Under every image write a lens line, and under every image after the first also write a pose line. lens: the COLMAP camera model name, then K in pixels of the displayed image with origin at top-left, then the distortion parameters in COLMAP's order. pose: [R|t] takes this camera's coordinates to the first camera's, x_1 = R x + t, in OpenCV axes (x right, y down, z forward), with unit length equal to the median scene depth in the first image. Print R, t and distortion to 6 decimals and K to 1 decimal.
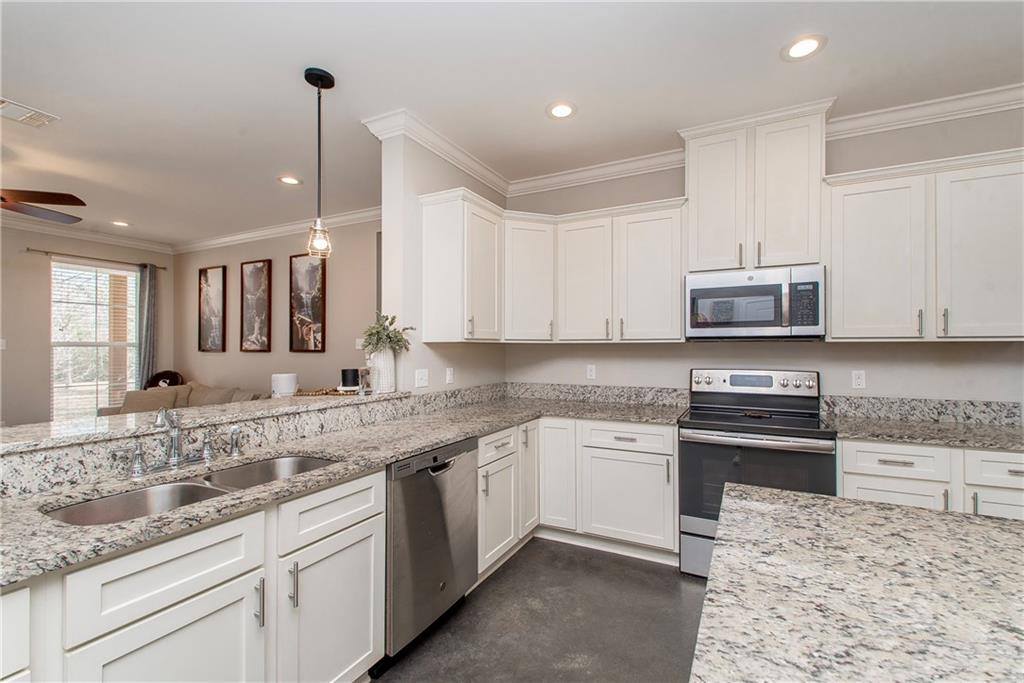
lens RADIAL K [[420.4, 0, 538.9], [0, 420.4, 346.4], [0, 0, 1]] dist [0.008941, -0.001771]
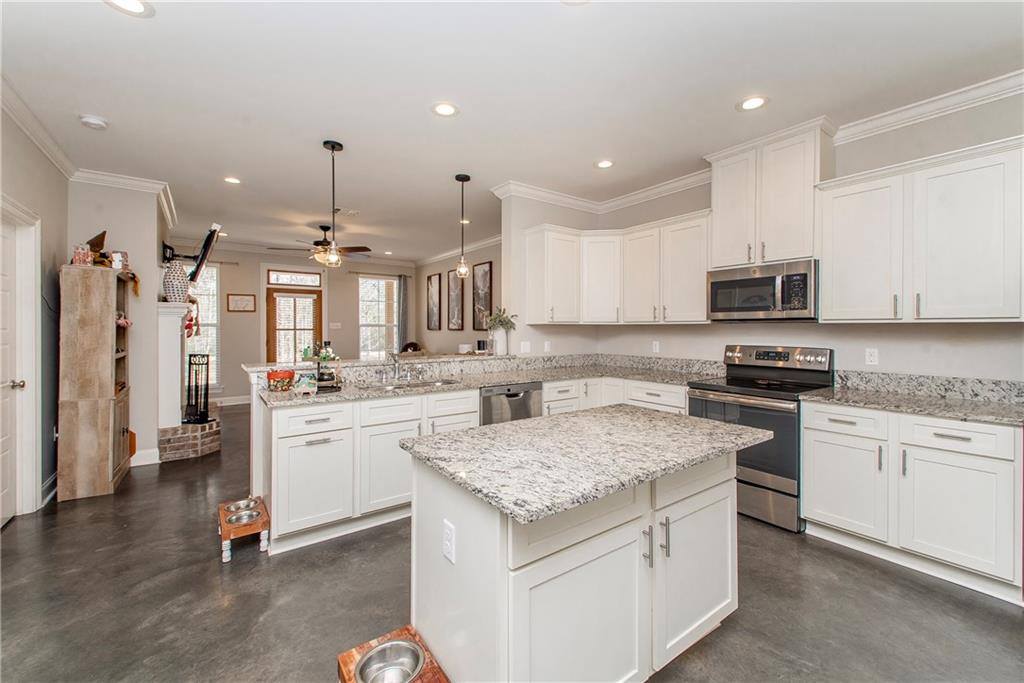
lens RADIAL K [[420.4, 0, 525.1], [0, 420.4, 331.7], [0, 0, 1]] dist [0.008941, -0.001771]
pose [[0.885775, 0.004985, -0.464087, 0.437511], [0.001199, 0.999914, 0.013030, -0.002548], [0.464112, -0.012098, 0.885694, -0.375097]]
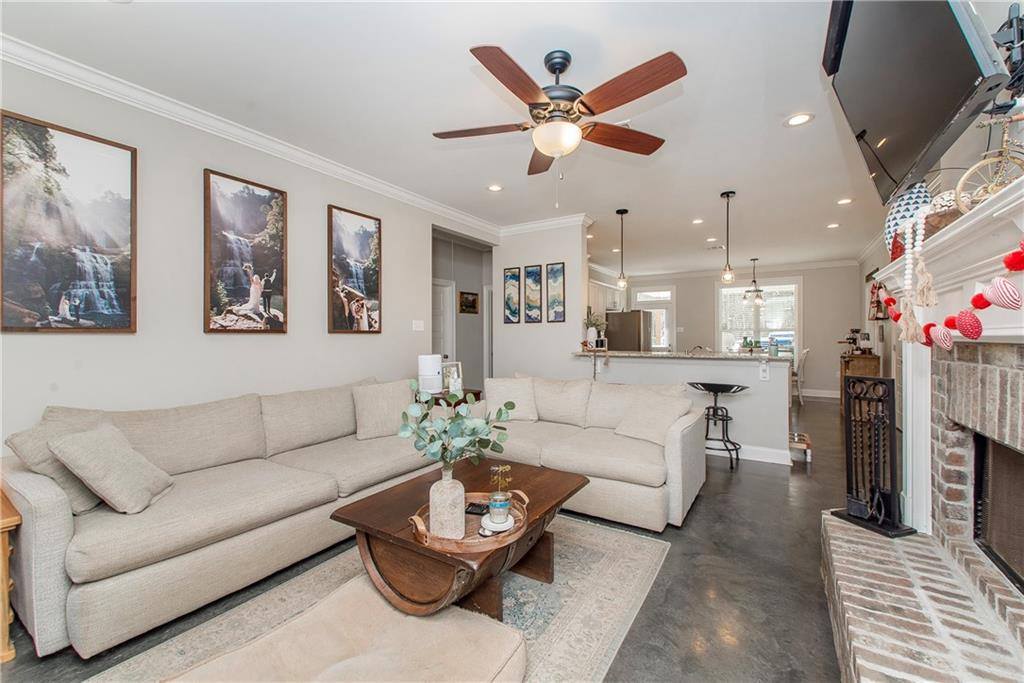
lens RADIAL K [[420.4, 0, 515.0], [0, 420.4, 340.4], [0, 0, 1]] dist [0.008941, -0.001771]
pose [[0.124573, -0.009460, 0.992165, -2.246818], [-0.000949, 0.999953, 0.009654, 0.033039], [-0.992210, -0.002144, 0.124558, 1.008869]]
